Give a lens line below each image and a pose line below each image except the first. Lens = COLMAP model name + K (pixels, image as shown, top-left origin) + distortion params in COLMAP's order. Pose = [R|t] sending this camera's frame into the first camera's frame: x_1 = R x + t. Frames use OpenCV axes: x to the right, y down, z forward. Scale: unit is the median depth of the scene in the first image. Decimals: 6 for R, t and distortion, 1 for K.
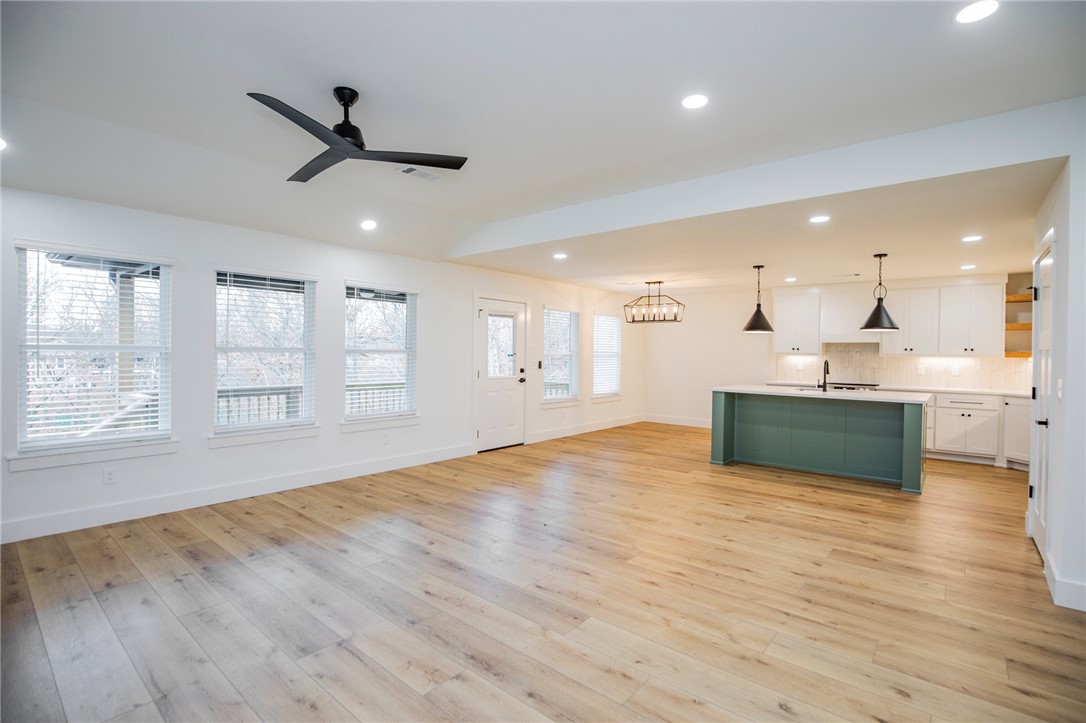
lens RADIAL K [[502.8, 0, 554.4], [0, 502.8, 358.7], [0, 0, 1]] dist [-0.036414, 0.006716]
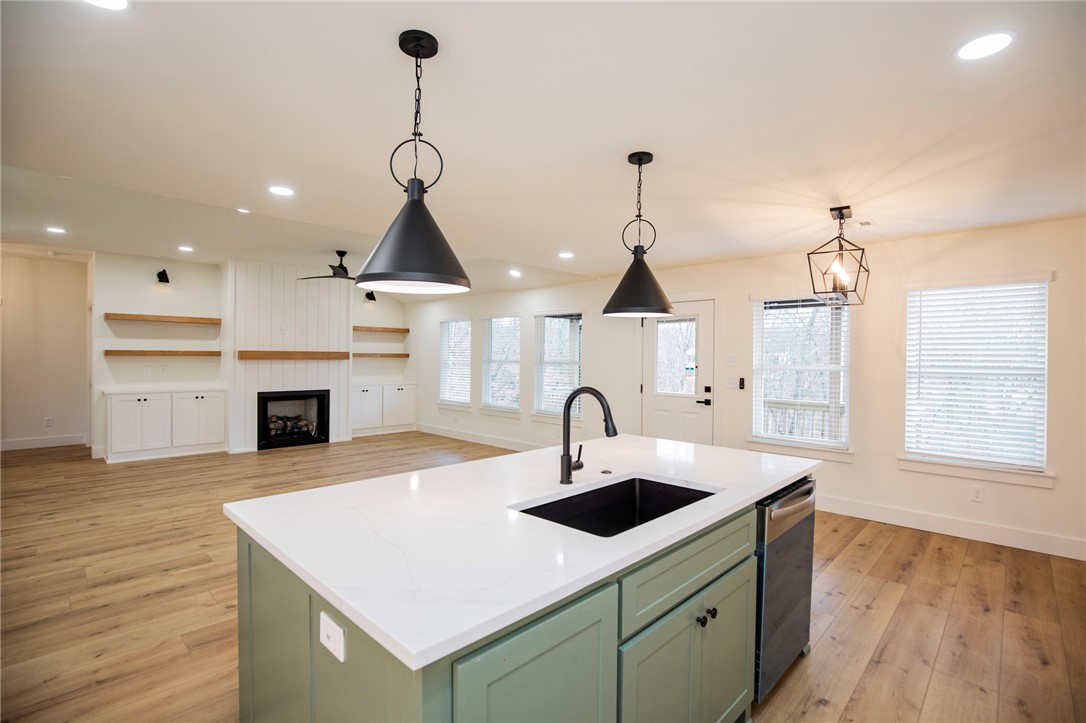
lens RADIAL K [[502.8, 0, 554.4], [0, 502.8, 358.7], [0, 0, 1]] dist [-0.036414, 0.006716]
pose [[-0.069572, -0.011172, -0.997514, 1.102984], [-0.021357, 0.999725, -0.009707, -0.015961], [0.997348, 0.020628, -0.069792, 1.281289]]
